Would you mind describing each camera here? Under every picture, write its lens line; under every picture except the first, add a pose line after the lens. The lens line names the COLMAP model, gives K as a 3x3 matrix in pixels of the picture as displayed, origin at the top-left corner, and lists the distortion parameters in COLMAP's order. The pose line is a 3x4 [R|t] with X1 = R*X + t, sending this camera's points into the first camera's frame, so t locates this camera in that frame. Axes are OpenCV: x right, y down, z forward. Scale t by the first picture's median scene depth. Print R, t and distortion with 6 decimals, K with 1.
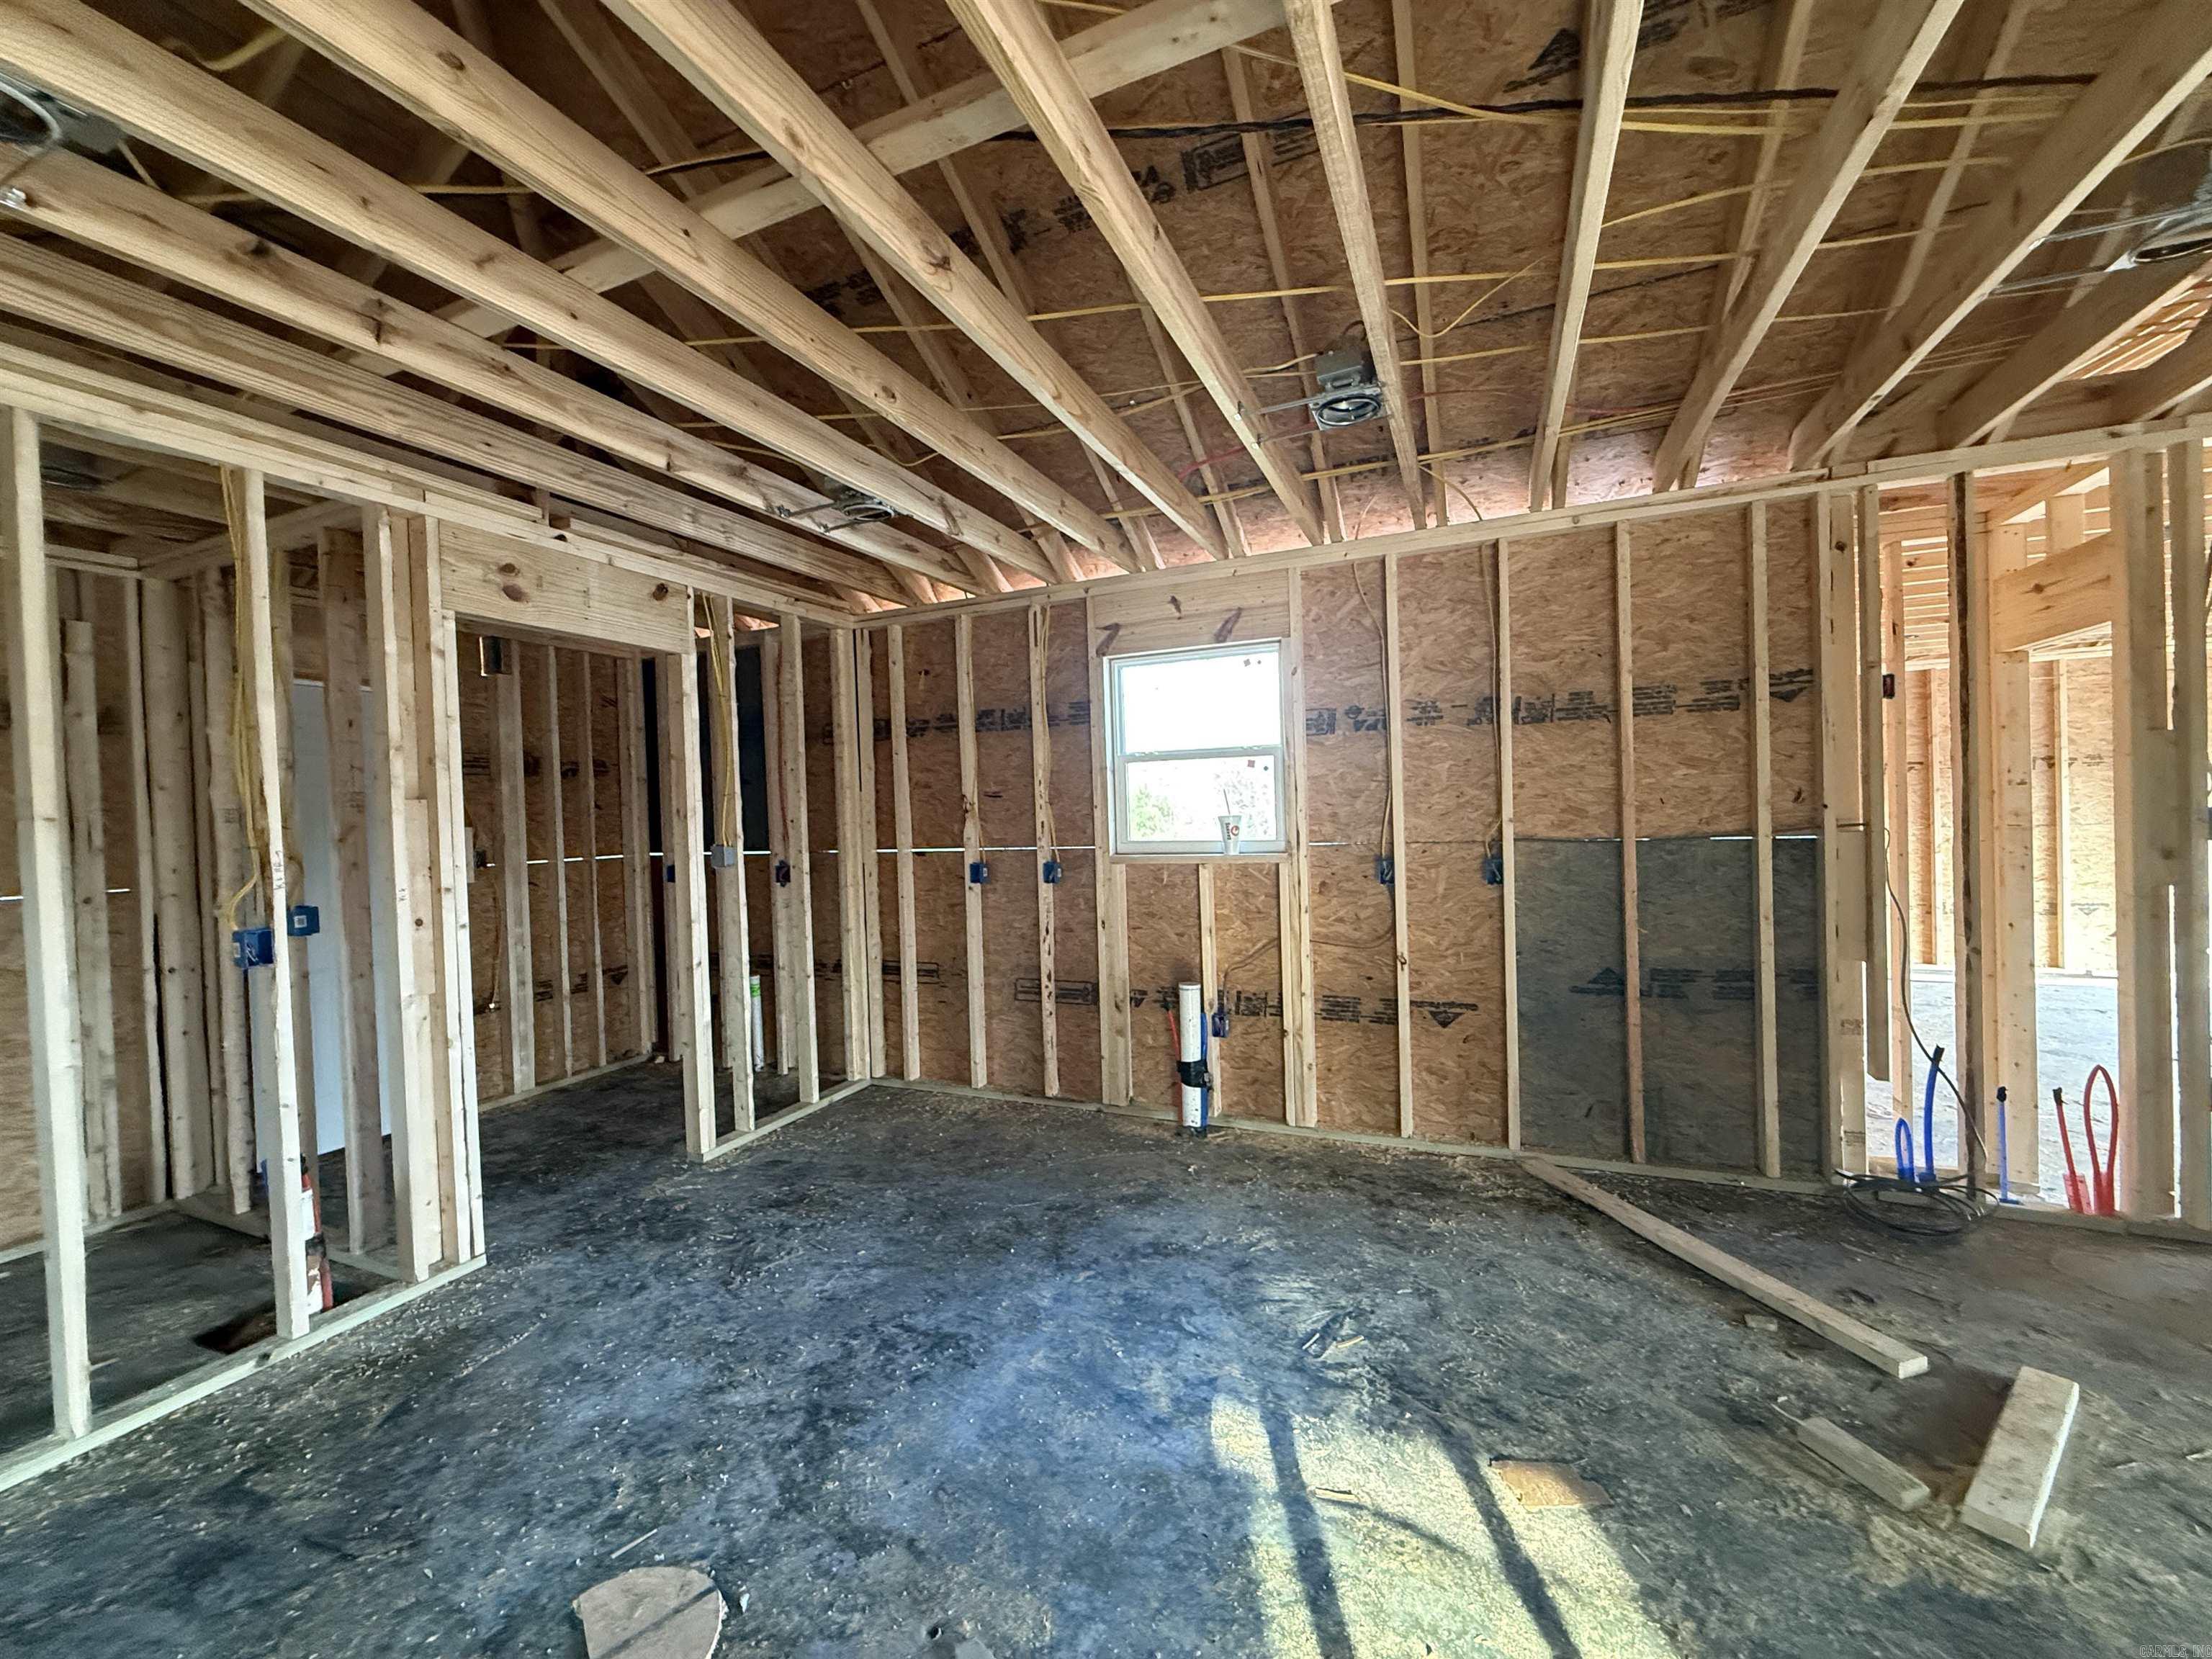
lens RADIAL K [[908.4, 0, 1106.0], [0, 908.4, 829.5], [0, 0, 1]] dist [0.000444, 0.000019]
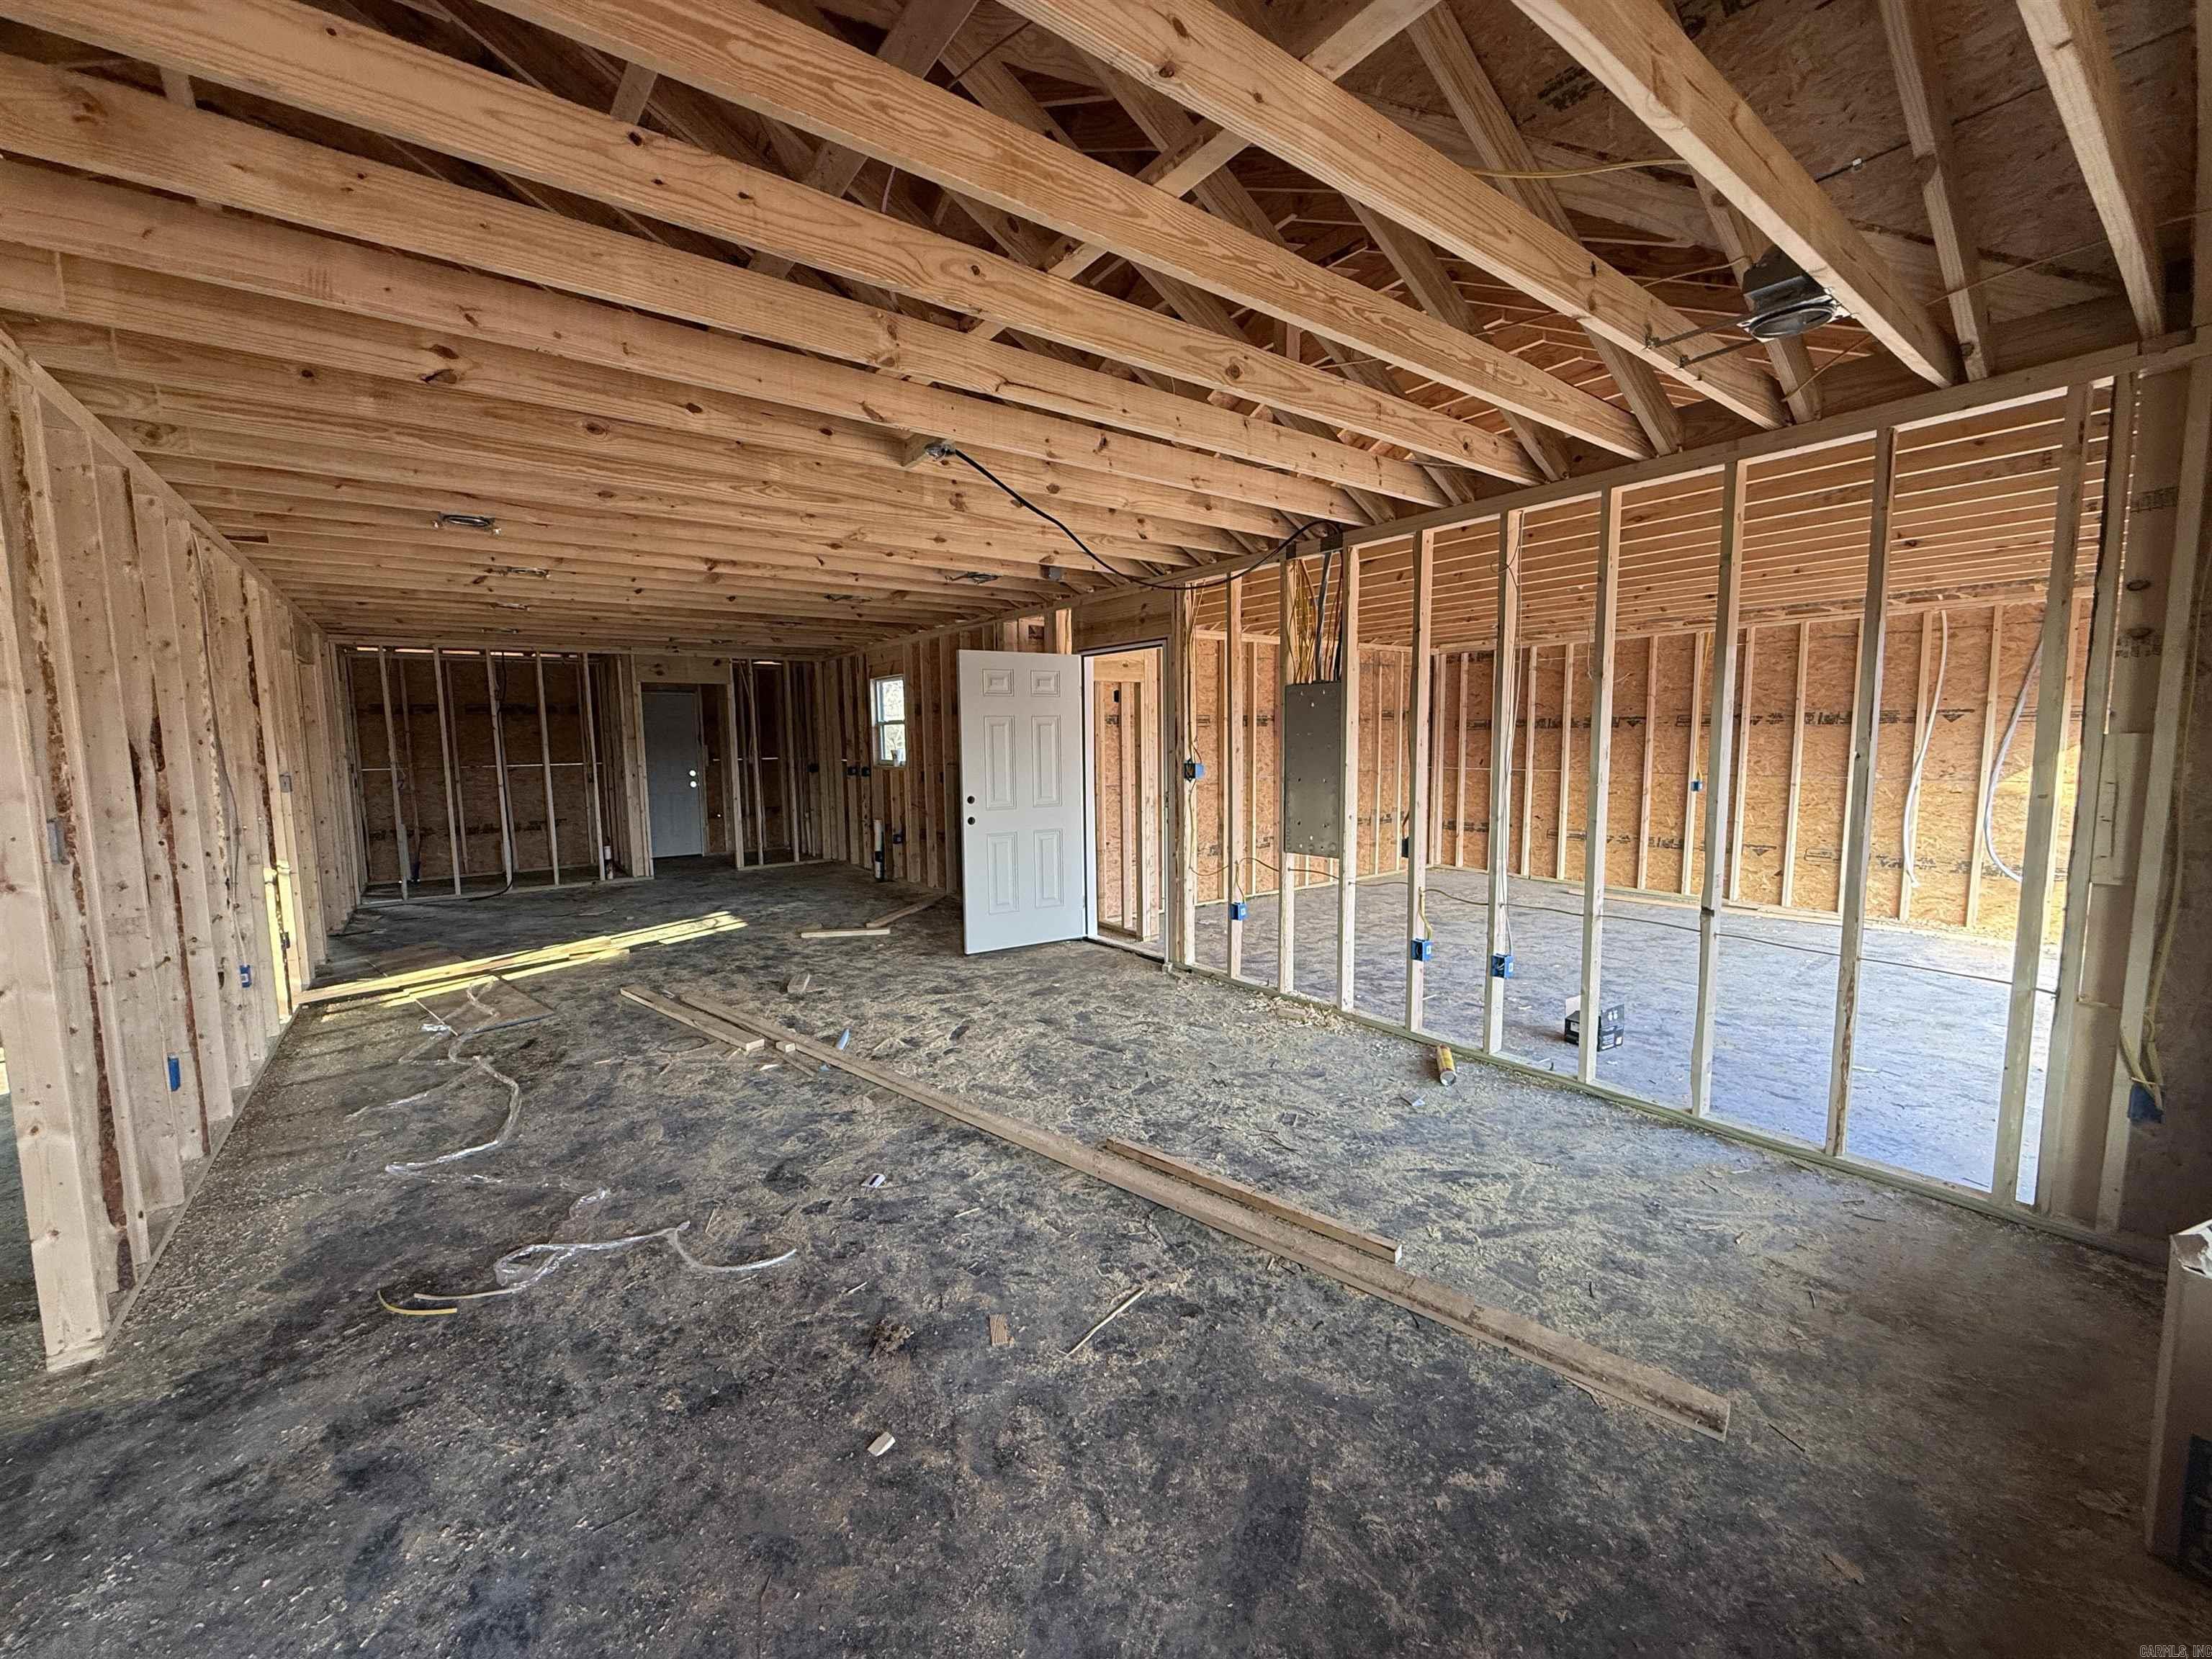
lens RADIAL K [[881.7, 0, 1106.0], [0, 881.7, 829.5], [0, 0, 1]] dist [-0.000879, -0.000054]
pose [[0.860223, 0.079798, -0.503636, 0.931539], [-0.022628, 0.992680, 0.118634, -0.052174], [0.509417, -0.090655, 0.855732, -0.352348]]
